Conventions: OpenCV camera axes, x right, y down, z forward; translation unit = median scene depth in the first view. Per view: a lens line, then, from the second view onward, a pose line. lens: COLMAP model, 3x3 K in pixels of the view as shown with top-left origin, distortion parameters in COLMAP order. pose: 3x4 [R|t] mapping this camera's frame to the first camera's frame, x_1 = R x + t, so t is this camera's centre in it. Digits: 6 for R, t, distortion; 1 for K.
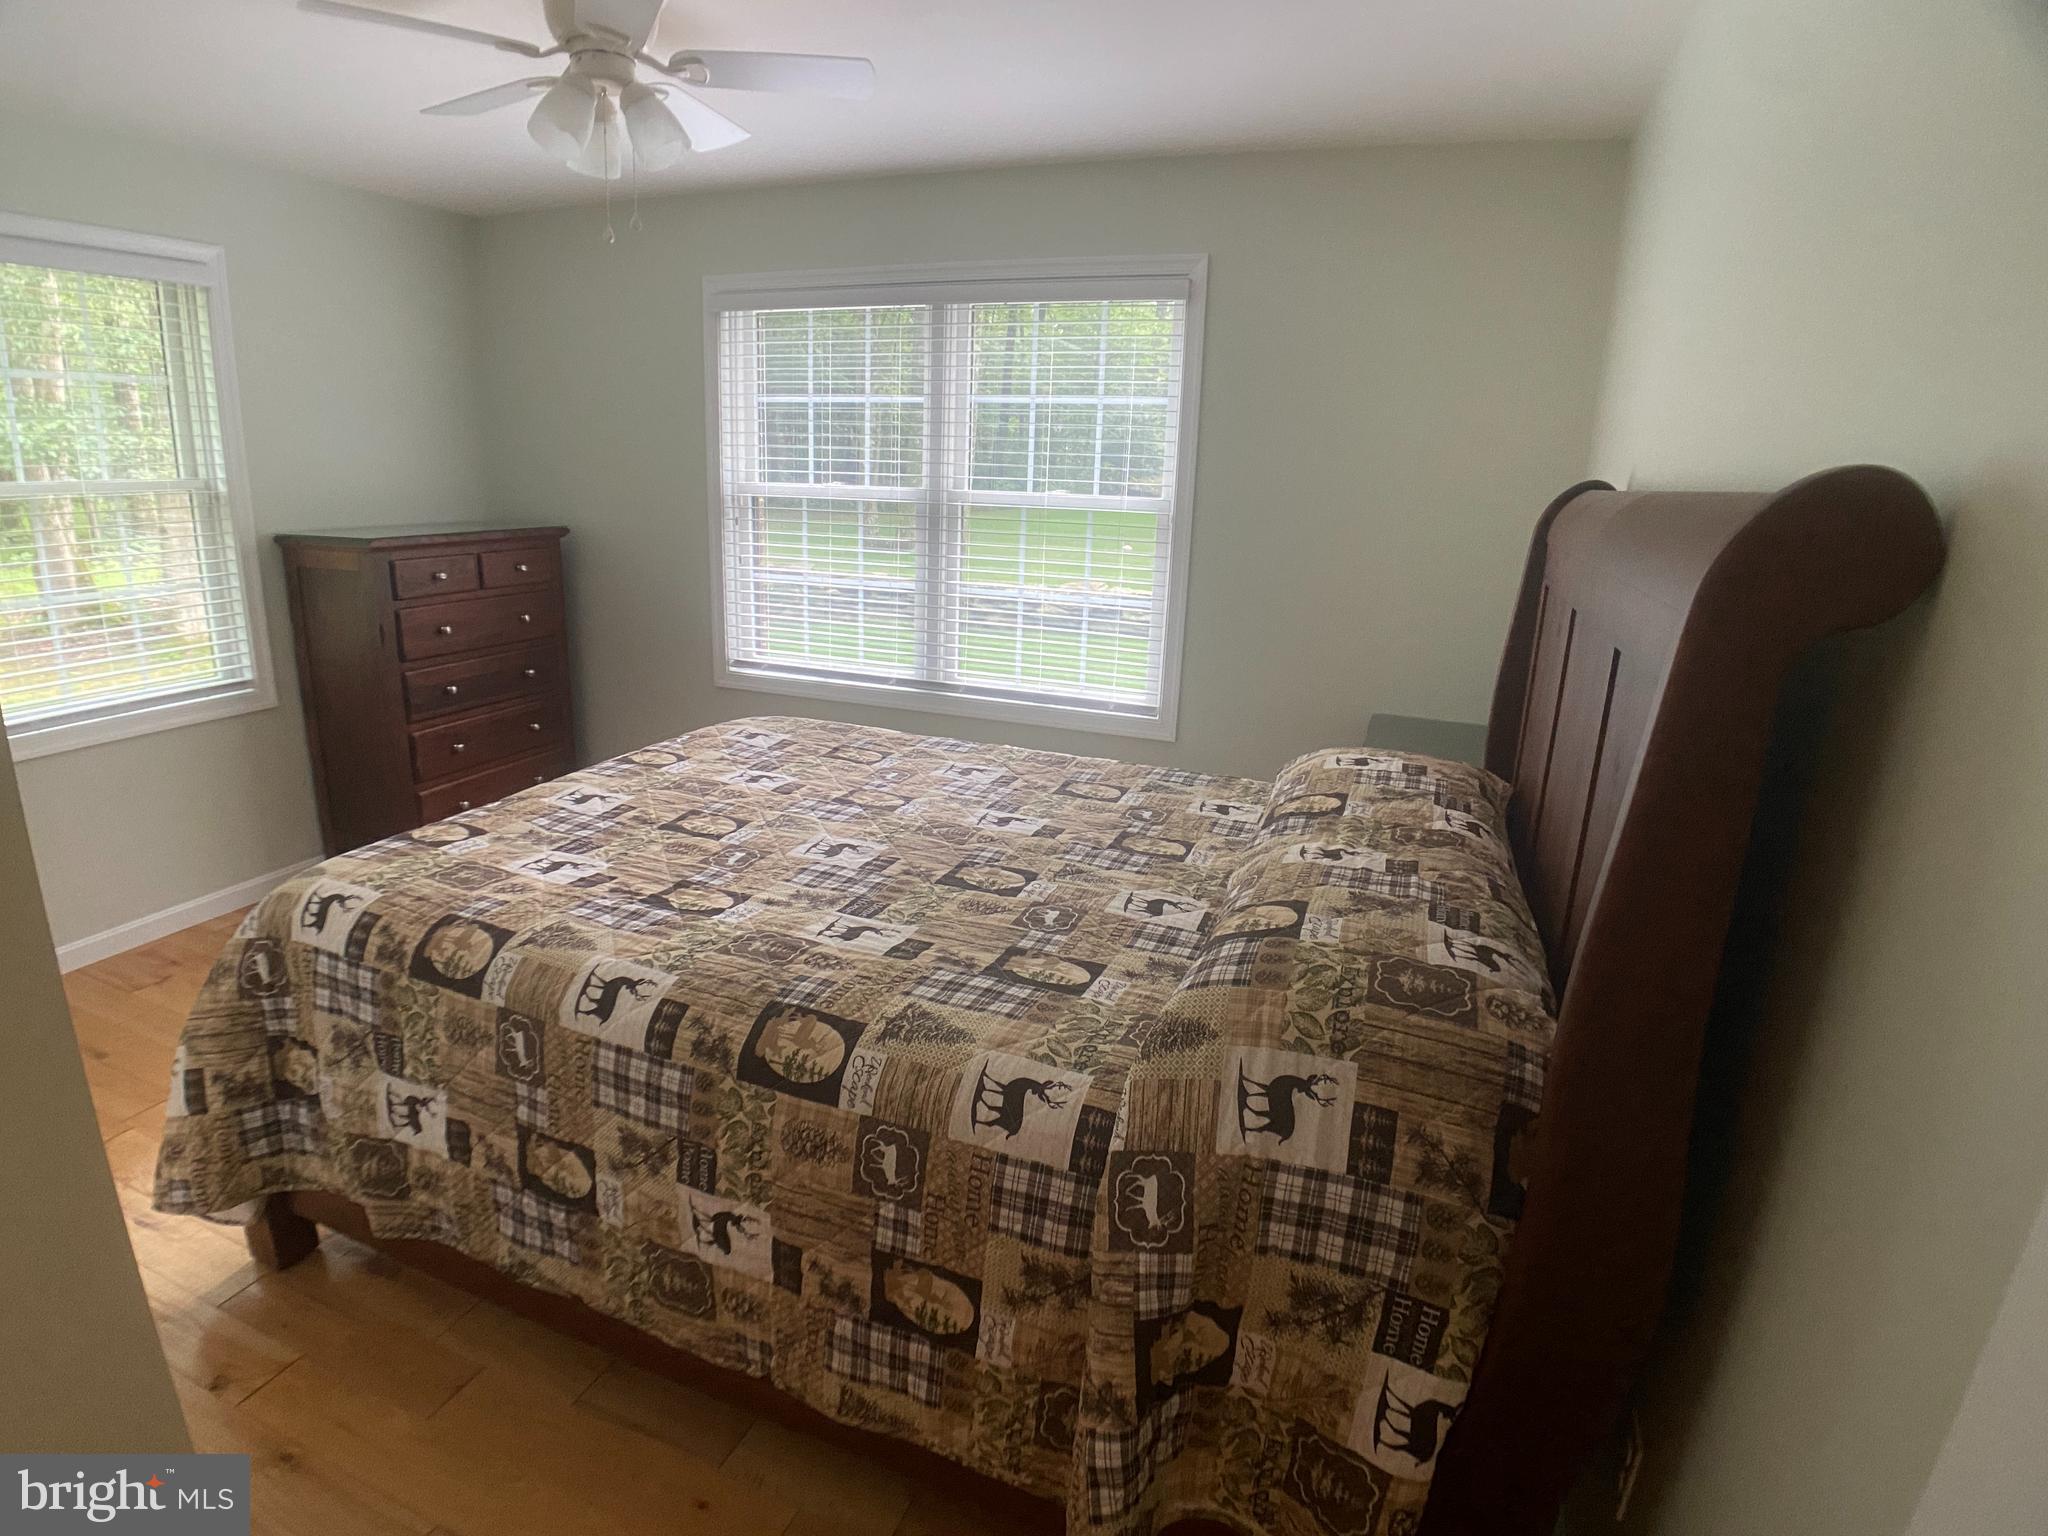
lens RADIAL K [[1054.9, 0, 1003.3], [0, 1054.9, 755.9], [0, 0, 1]] dist [-0.065002, 0.001388]
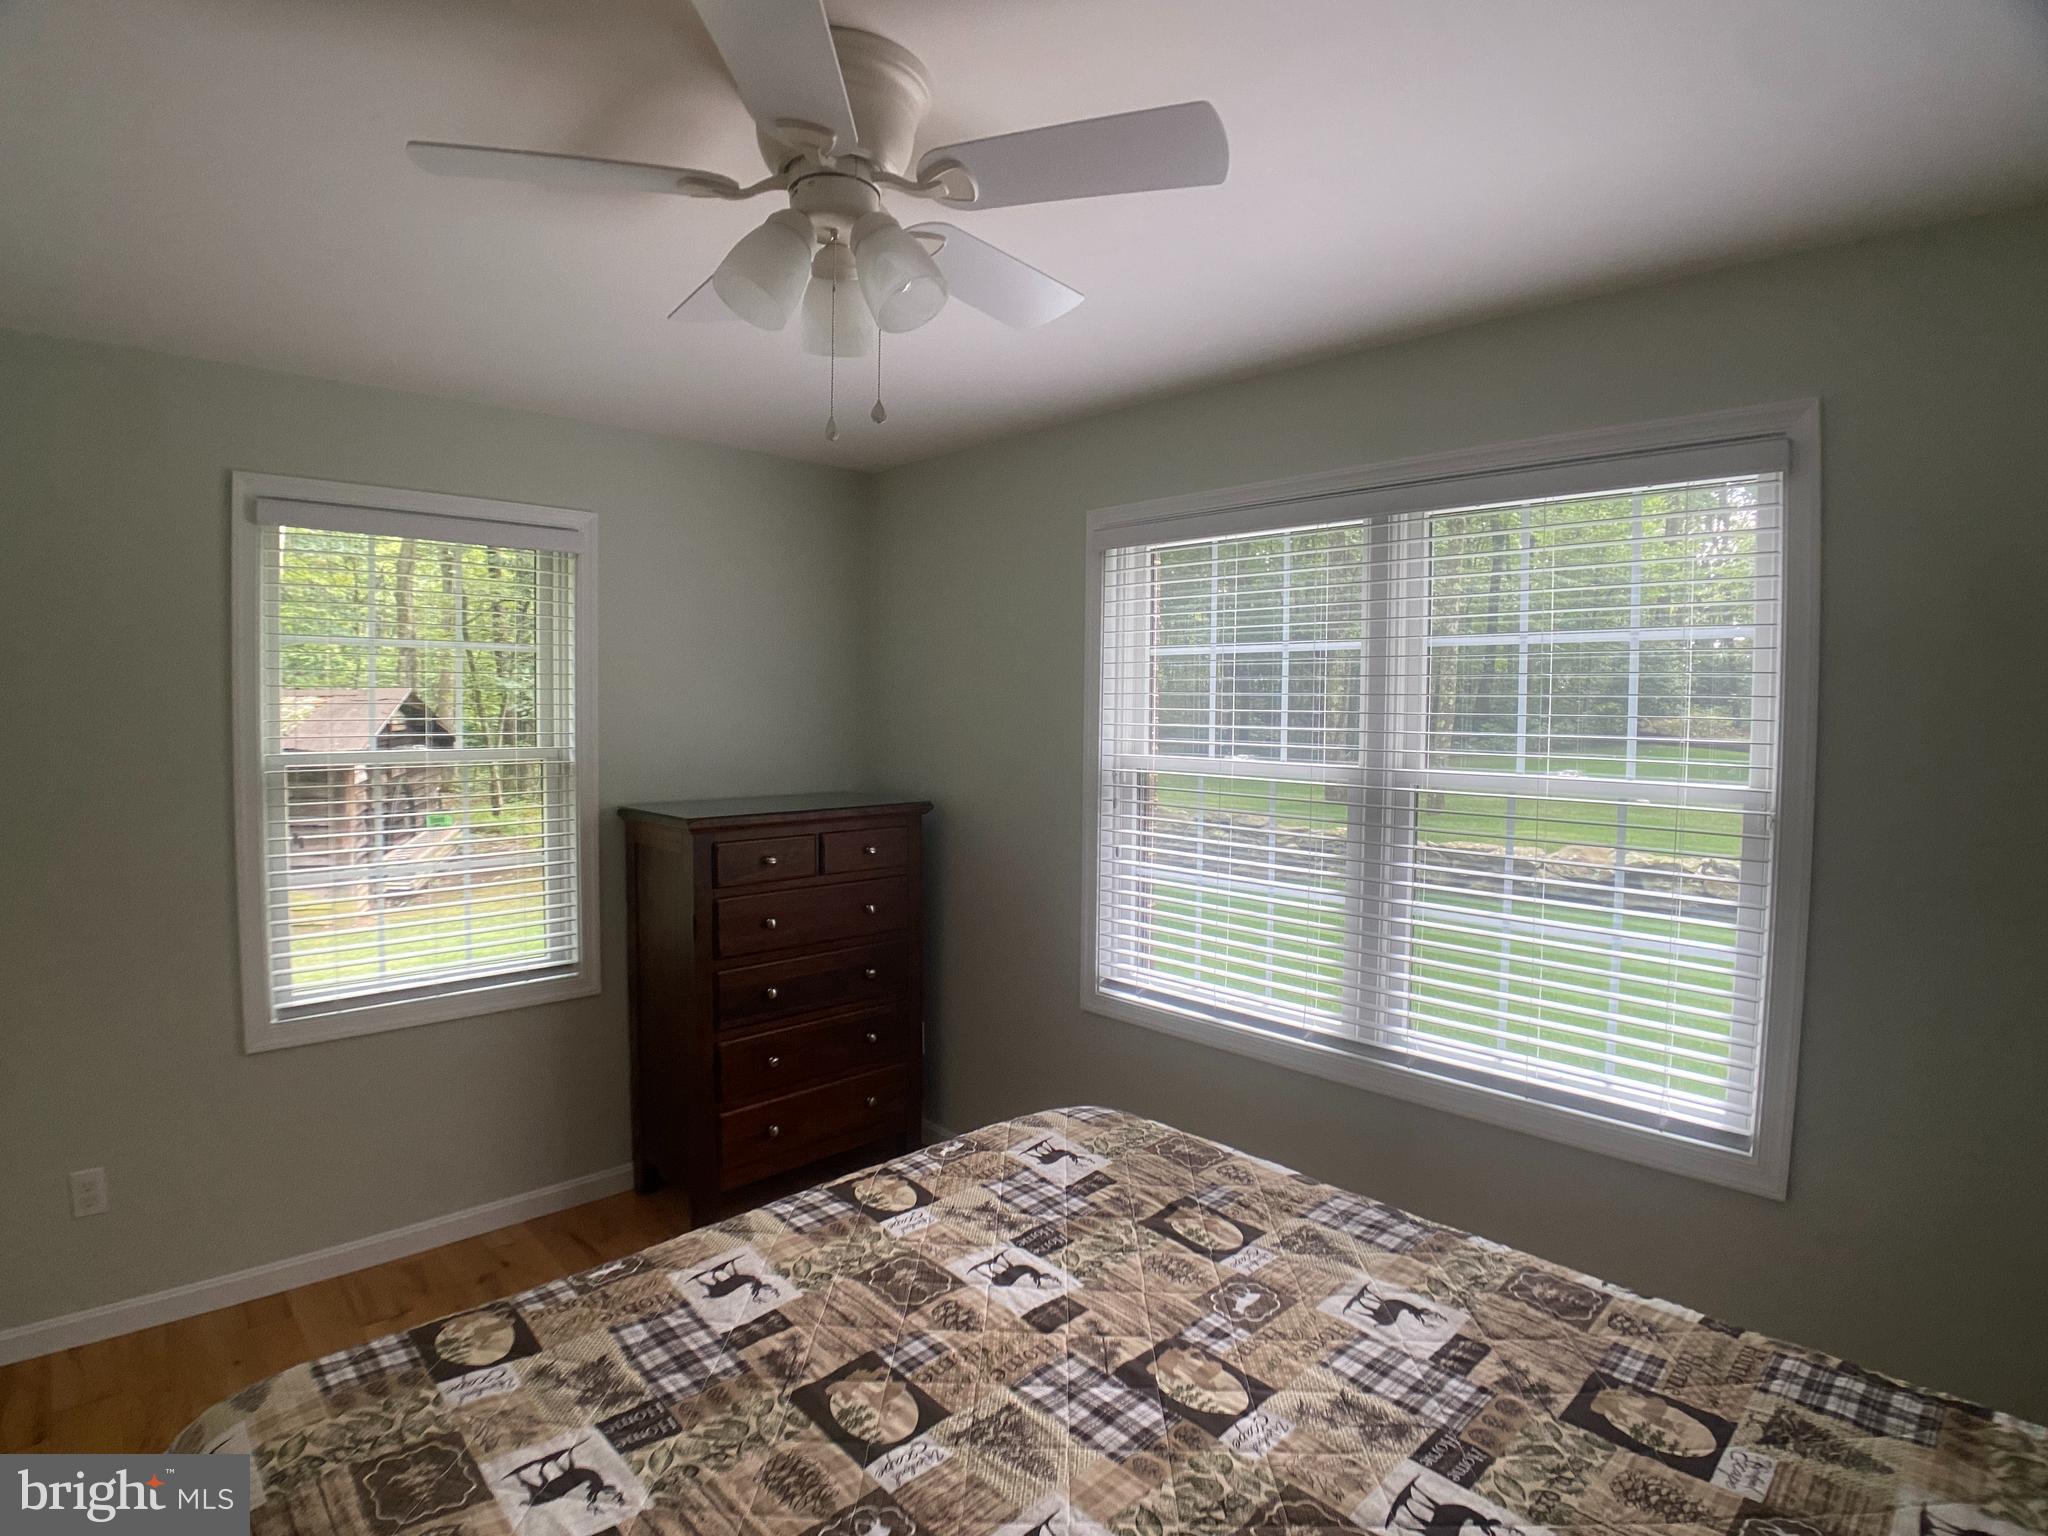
lens RADIAL K [[1065.1, 0, 1018.9], [0, 1065.1, 755.0], [0, 0, 1]] dist [-0.070517, 0.002834]
pose [[0.911383, -0.003359, -0.411546, 0.008757], [-0.089542, 0.974394, -0.206249, -0.105001], [0.401700, 0.224822, 0.887745, 0.303419]]
